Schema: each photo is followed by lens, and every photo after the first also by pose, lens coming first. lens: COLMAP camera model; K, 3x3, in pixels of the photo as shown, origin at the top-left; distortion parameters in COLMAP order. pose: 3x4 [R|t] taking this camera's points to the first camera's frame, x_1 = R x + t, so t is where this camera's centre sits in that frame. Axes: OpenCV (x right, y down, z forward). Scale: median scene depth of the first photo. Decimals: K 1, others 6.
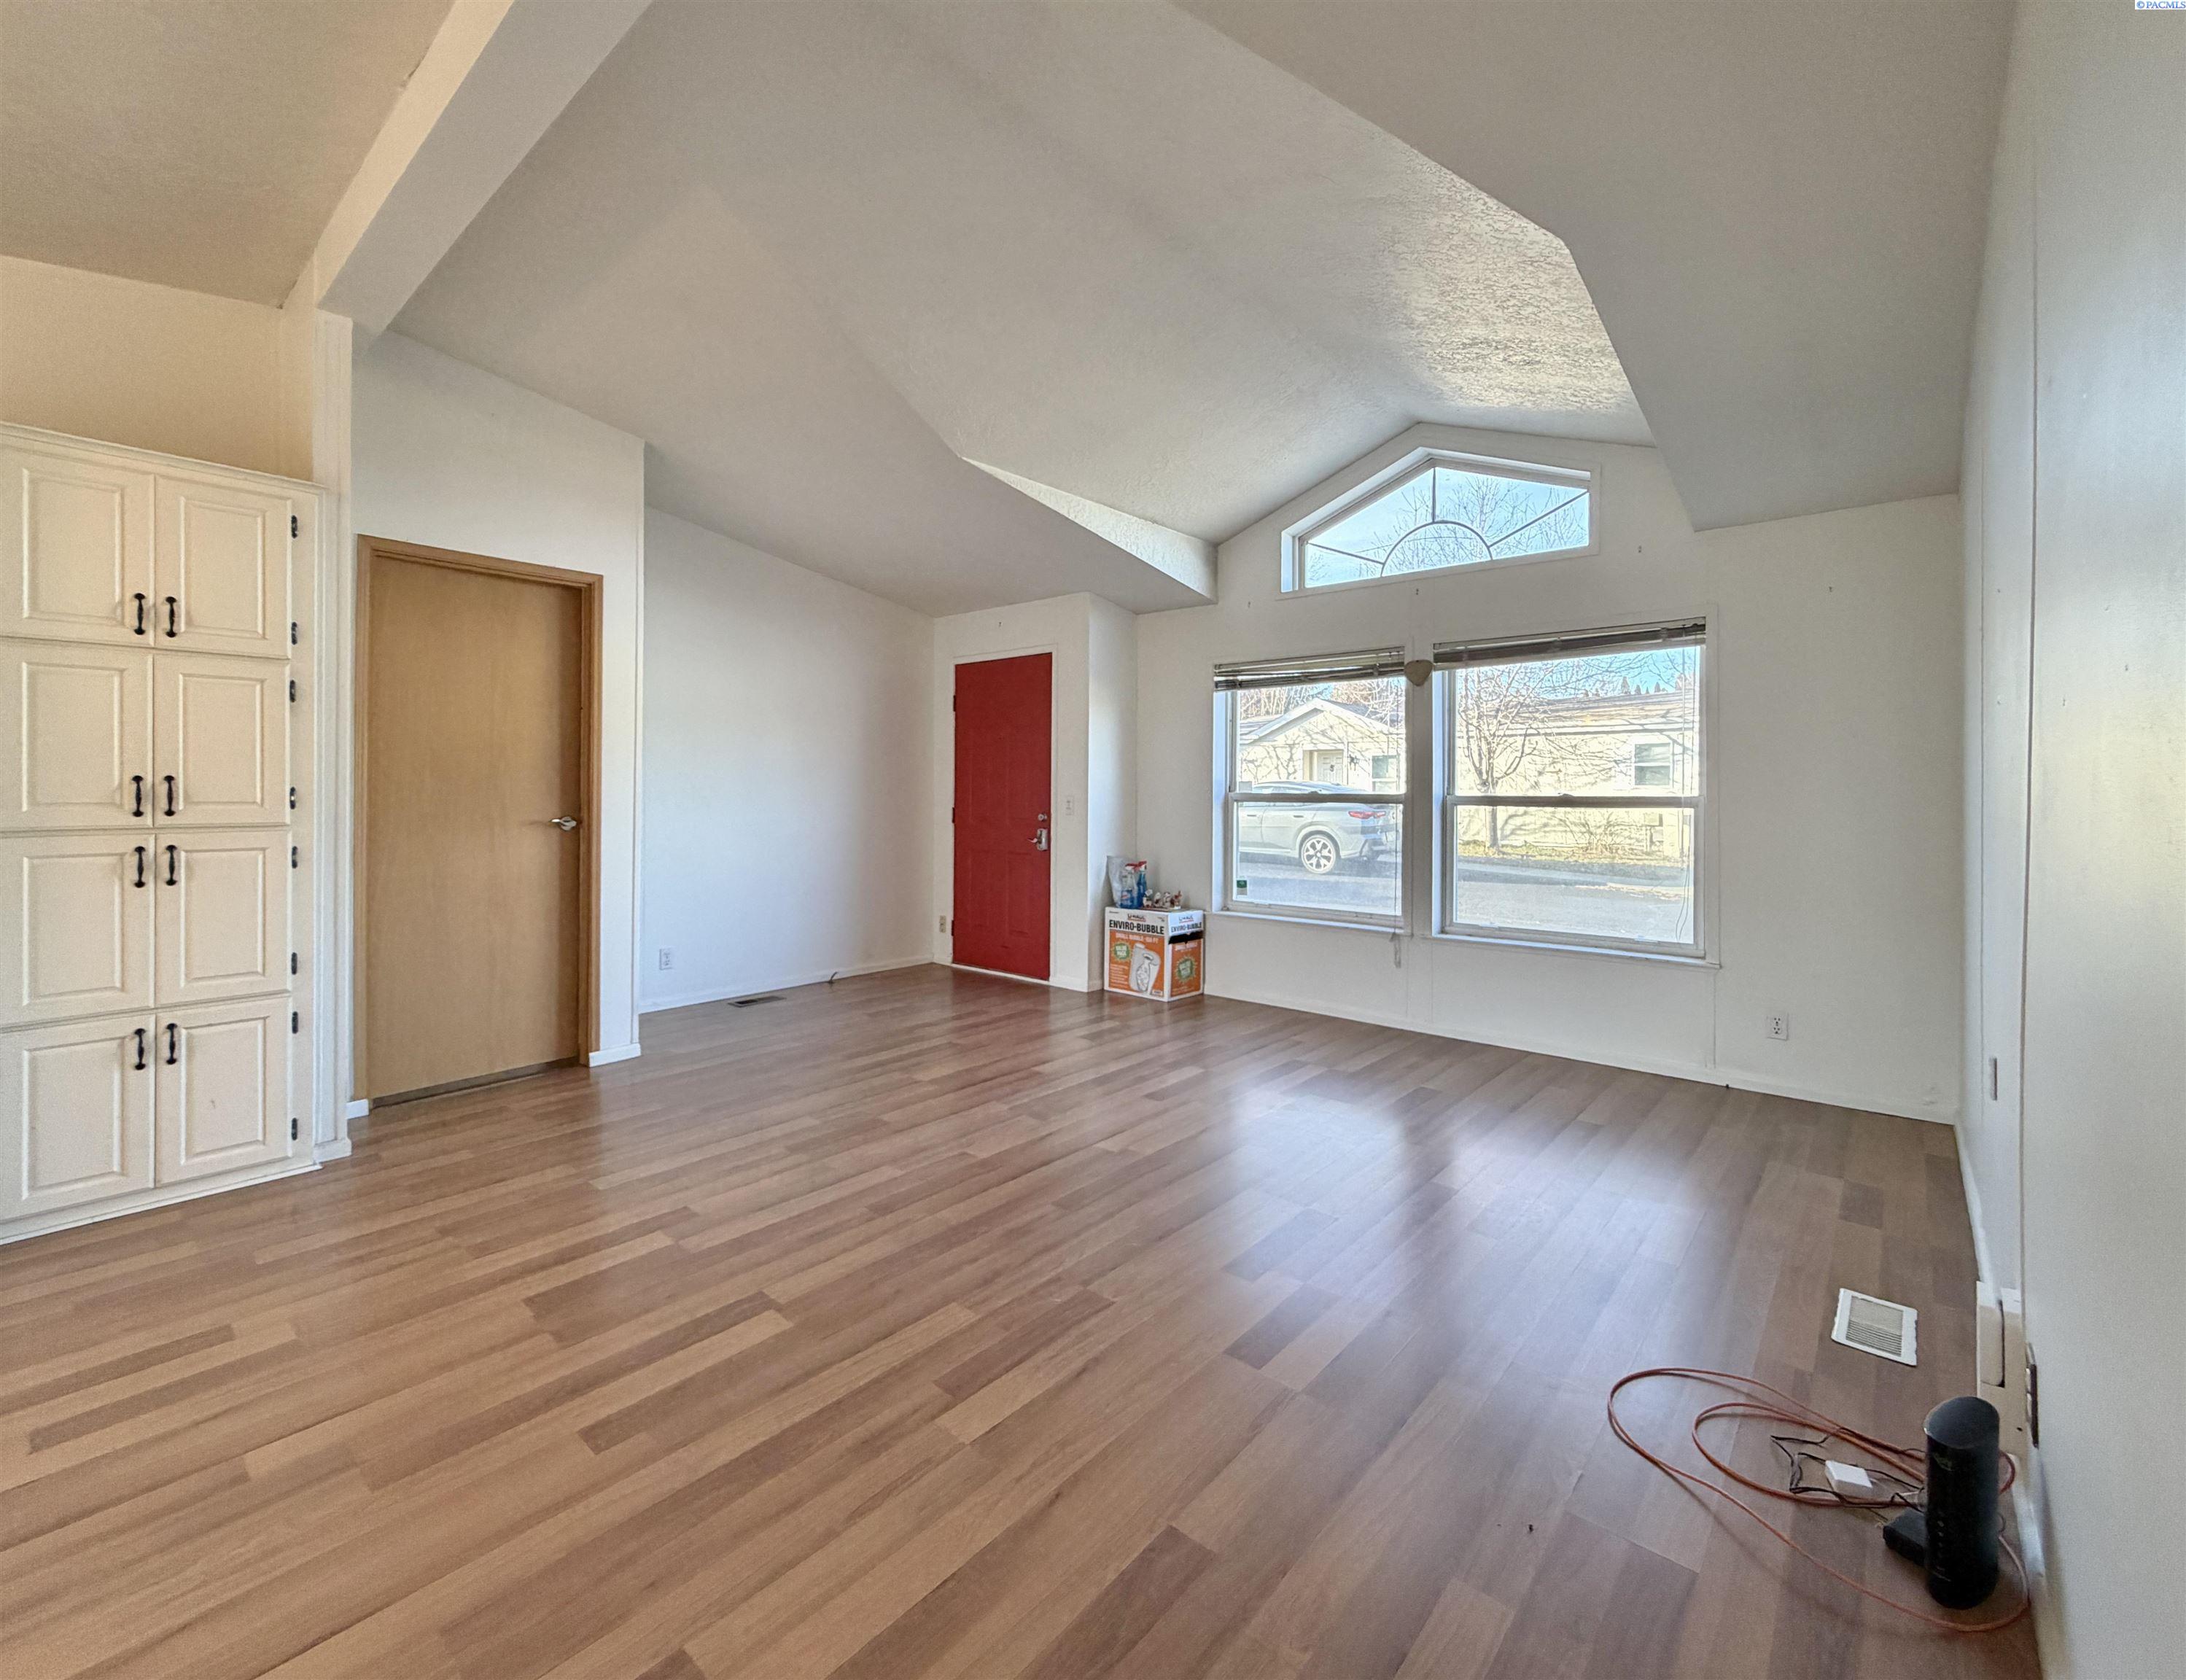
lens RADIAL K [[933.1, 0, 1089.5], [0, 933.1, 792.0], [0, 0, 1]] dist [-0.000734, 0.000088]
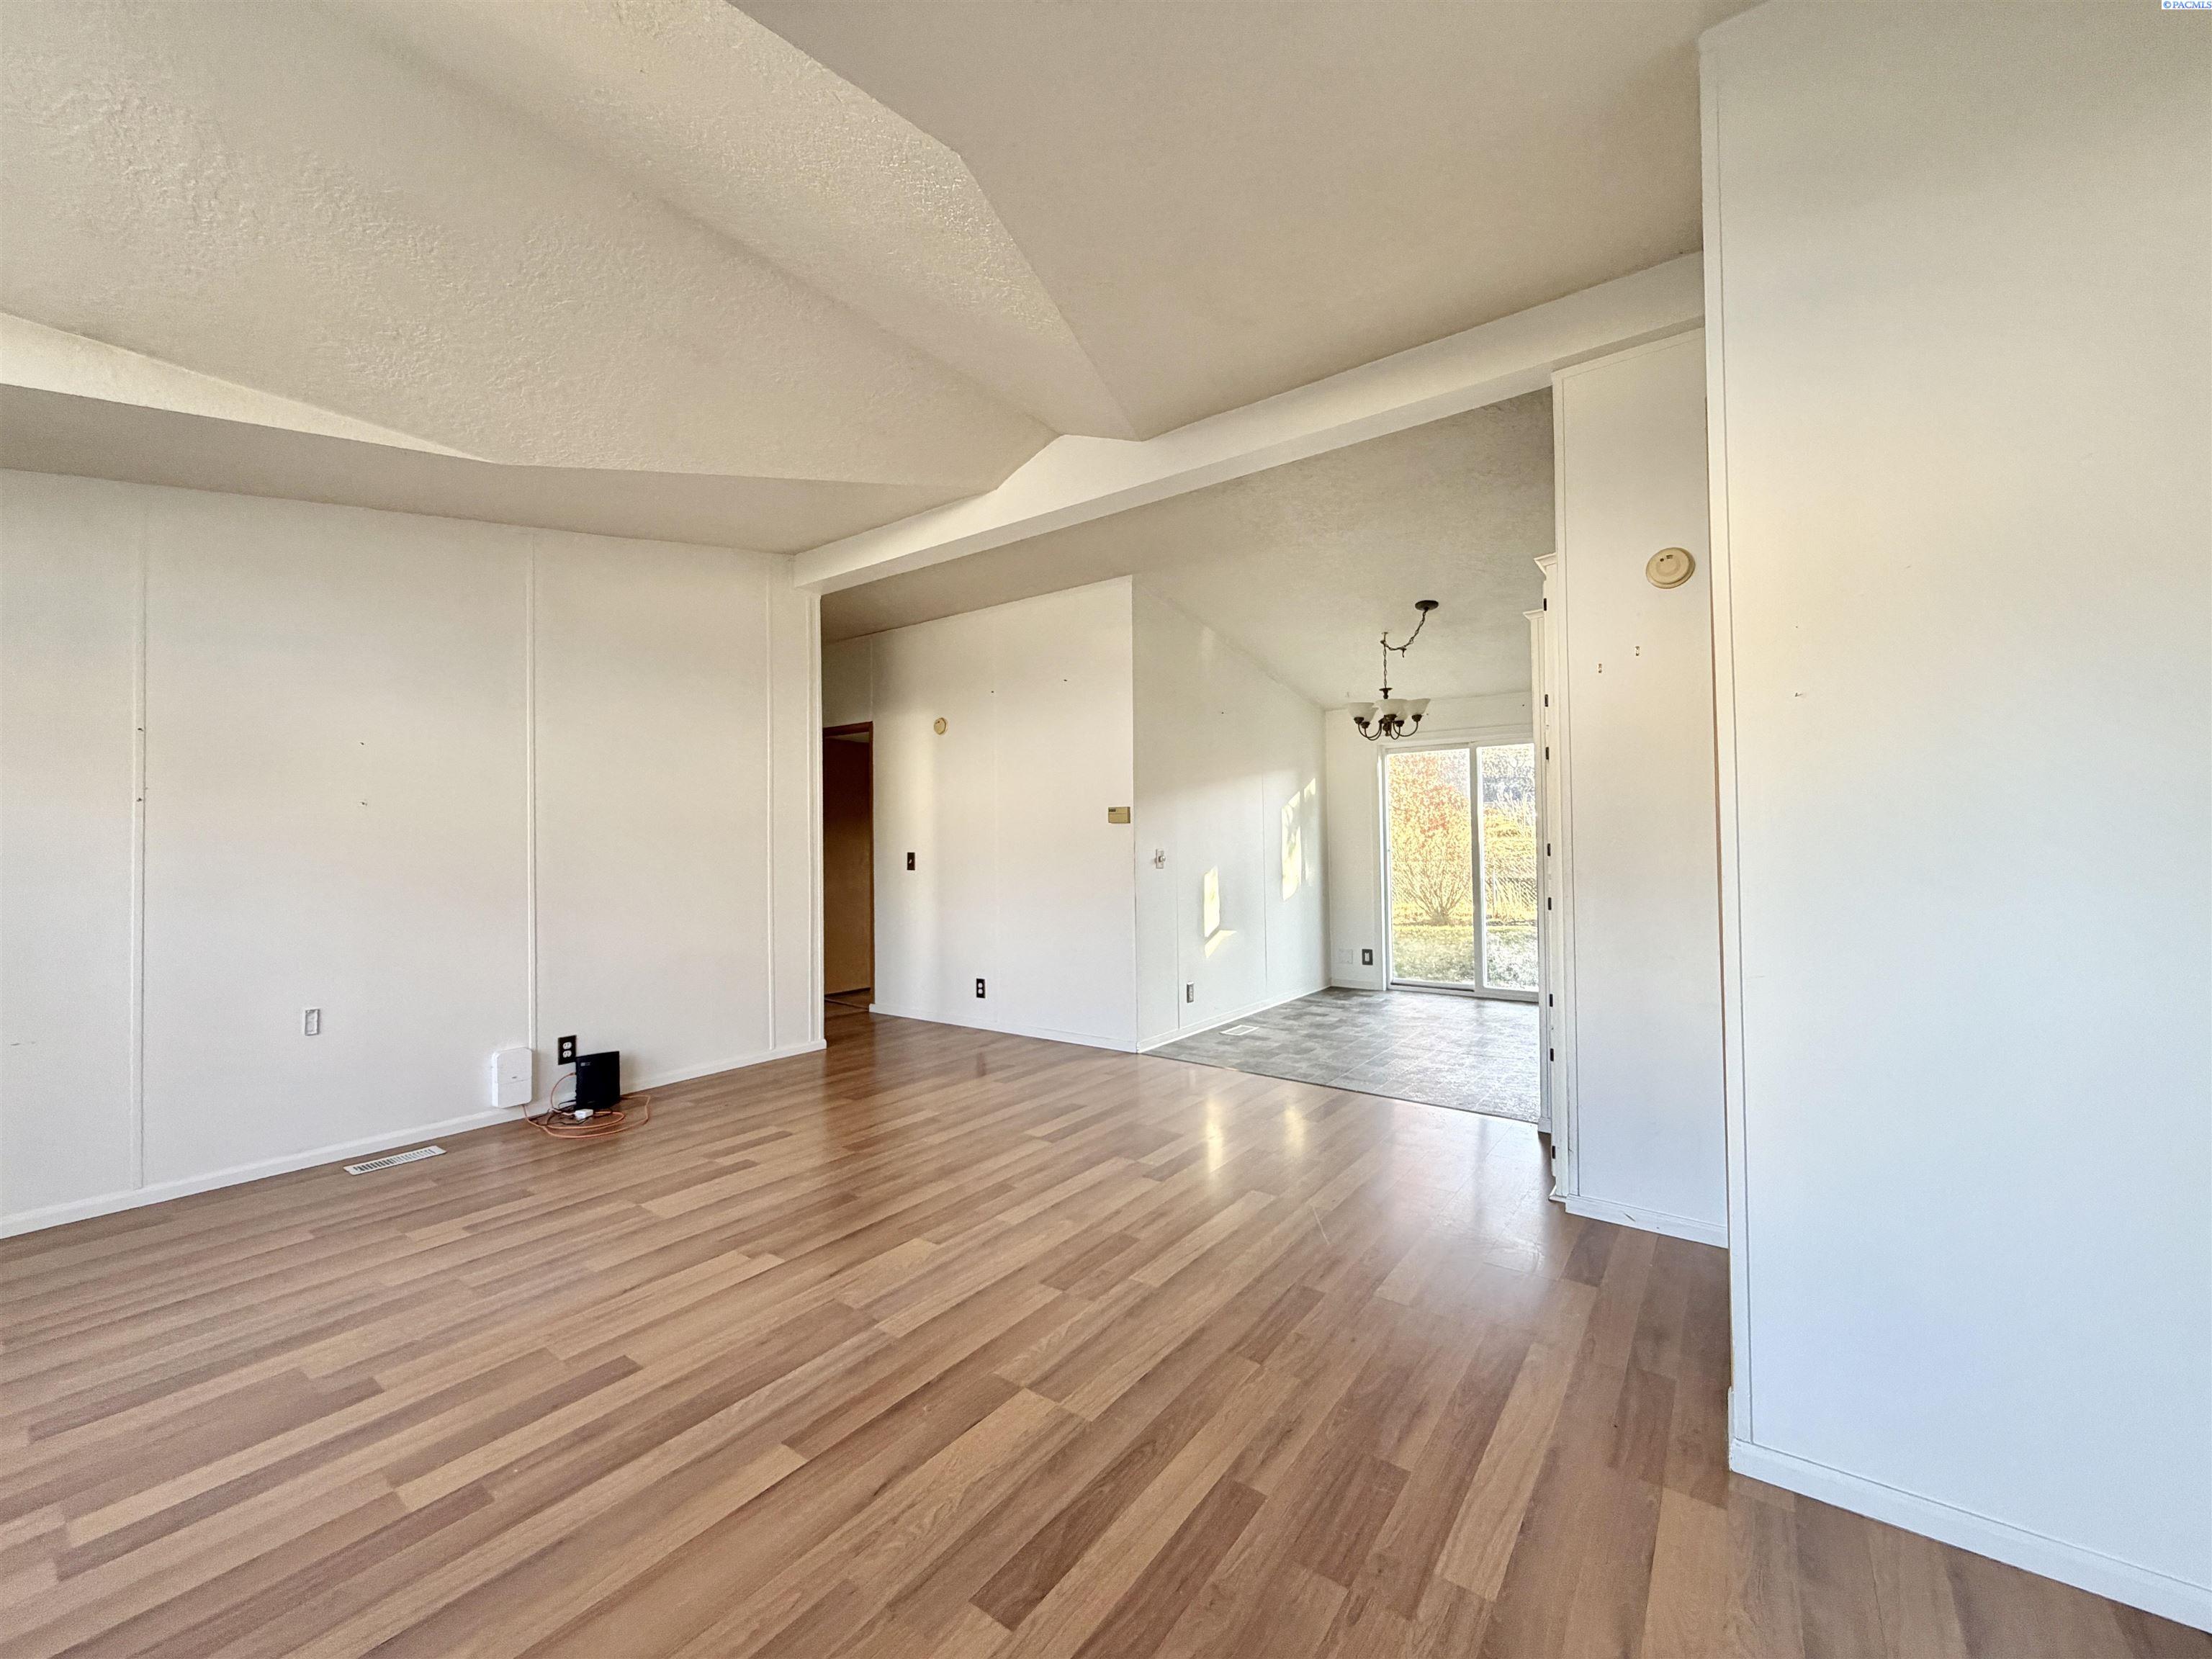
lens RADIAL K [[881.2, 0, 1099.2], [0, 881.2, 829.2], [0, 0, 1]] dist [-0.001185, 0.000187]
pose [[-0.996561, 0.005607, -0.082676, -0.150984], [0.006878, 0.999862, -0.015101, -0.003594], [0.082580, -0.015617, -0.996462, 1.276744]]
